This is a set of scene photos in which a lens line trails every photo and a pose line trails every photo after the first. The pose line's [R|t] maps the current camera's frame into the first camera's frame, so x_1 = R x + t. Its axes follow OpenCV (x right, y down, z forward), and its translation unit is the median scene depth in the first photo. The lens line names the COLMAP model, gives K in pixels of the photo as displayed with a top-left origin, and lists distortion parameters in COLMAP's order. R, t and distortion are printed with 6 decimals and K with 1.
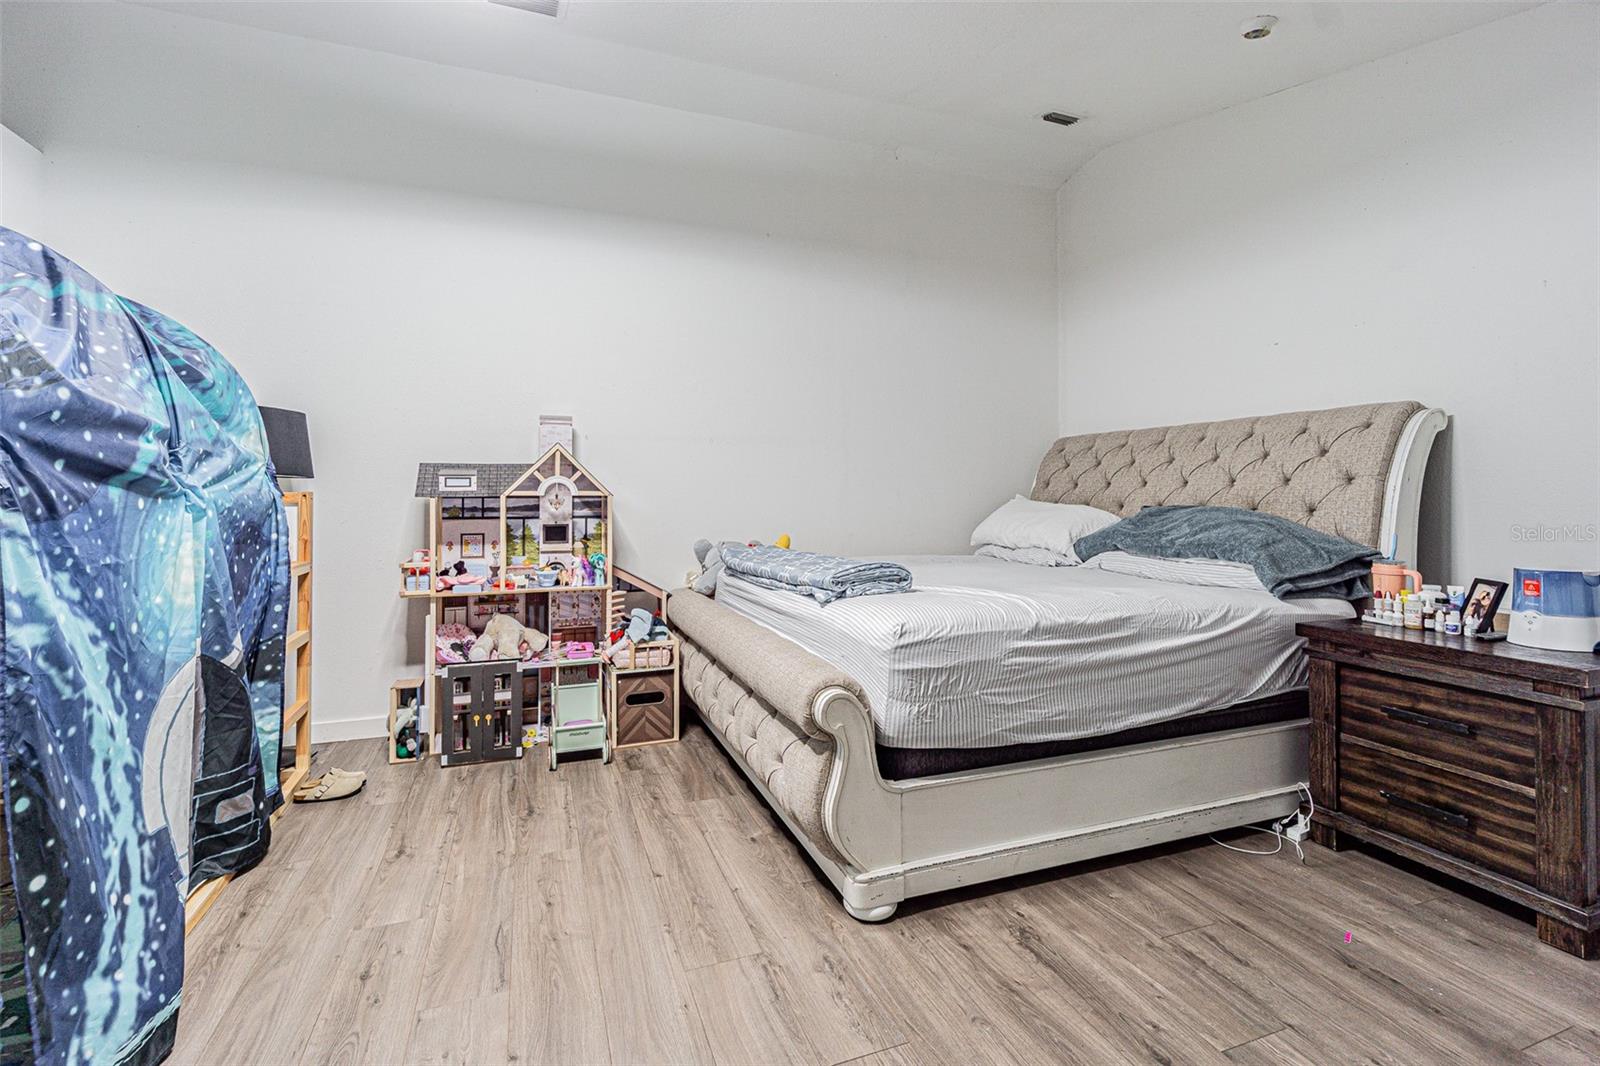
lens RADIAL K [[696.5, 0, 795.5], [0, 696.5, 515.1], [0, 0, 1]] dist [0.001586, 0.000879]
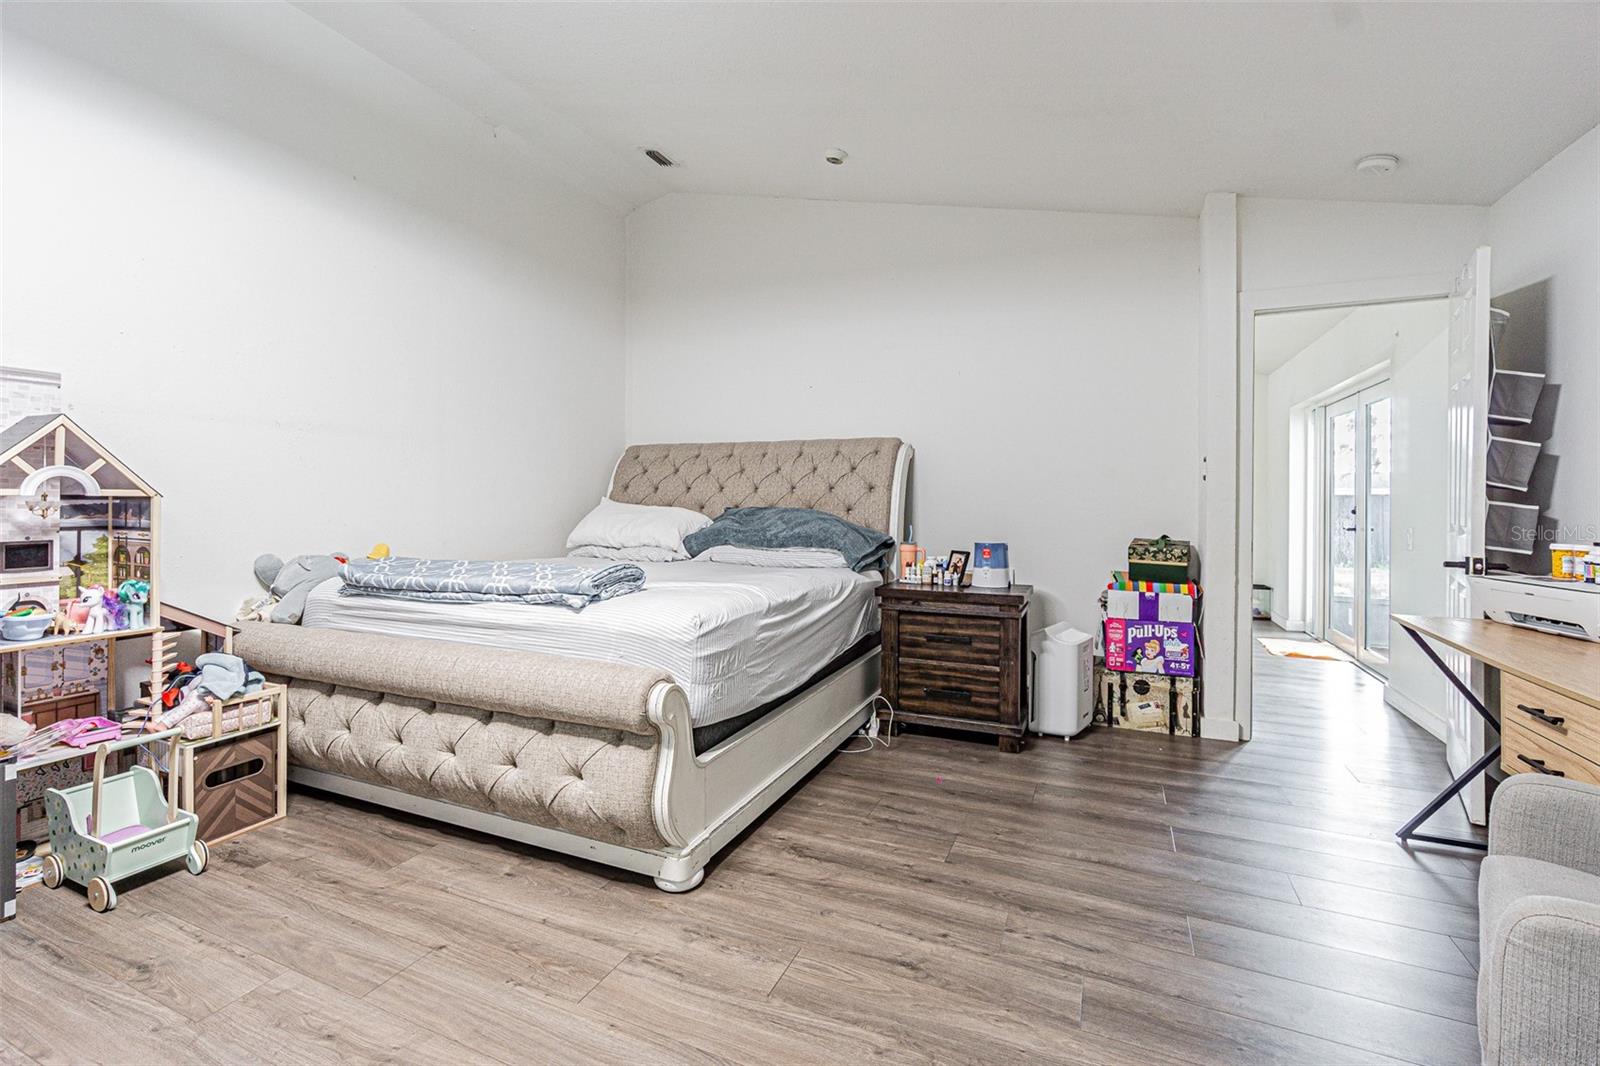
lens RADIAL K [[688.5, 0, 800.0], [0, 688.5, 533.0], [0, 0, 1]] dist [-0.000589, 0.000244]
pose [[0.713335, -0.030875, 0.700143, -0.399989], [0.014771, 0.999470, 0.029027, -0.002755], [-0.700668, -0.010364, 0.713412, 0.091344]]
